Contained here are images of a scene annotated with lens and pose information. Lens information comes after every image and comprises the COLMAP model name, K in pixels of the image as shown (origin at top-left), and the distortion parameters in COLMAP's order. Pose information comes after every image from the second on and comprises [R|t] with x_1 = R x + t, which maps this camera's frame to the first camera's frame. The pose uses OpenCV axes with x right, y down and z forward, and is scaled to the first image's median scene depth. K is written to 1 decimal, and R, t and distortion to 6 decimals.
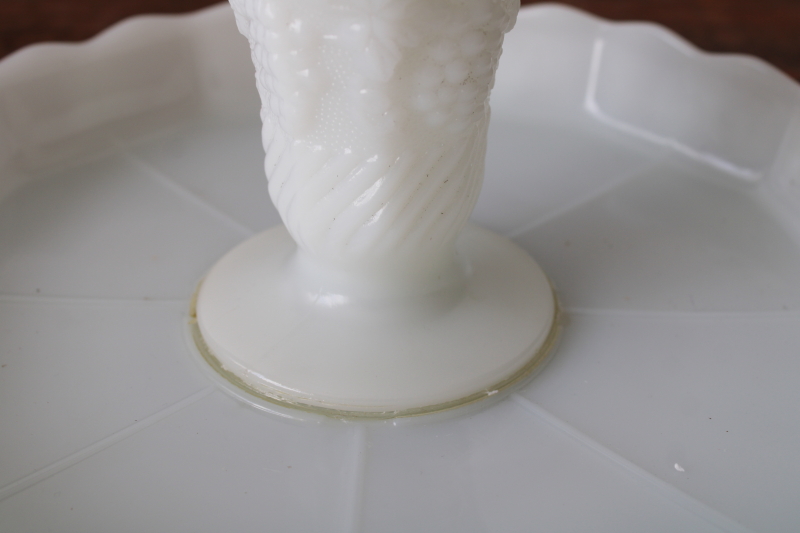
lens RADIAL K [[1221.3, 0, 400.5], [0, 1221.3, 267.5], [0, 0, 1]] dist [0.004888, 0.000000]
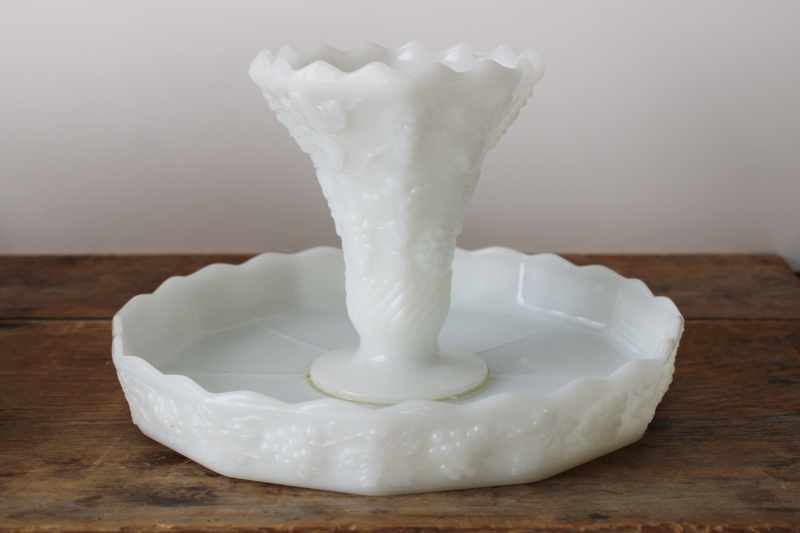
lens RADIAL K [[1221.3, 0, 399.8], [0, 1221.3, 264.2], [0, 0, 1]] dist [0.004888, 0.000000]
pose [[0.999731, -0.003626, -0.022908, 0.032765], [-0.002917, 0.960207, -0.279273, 0.496808], [0.023009, 0.279264, 0.959939, -1.150508]]
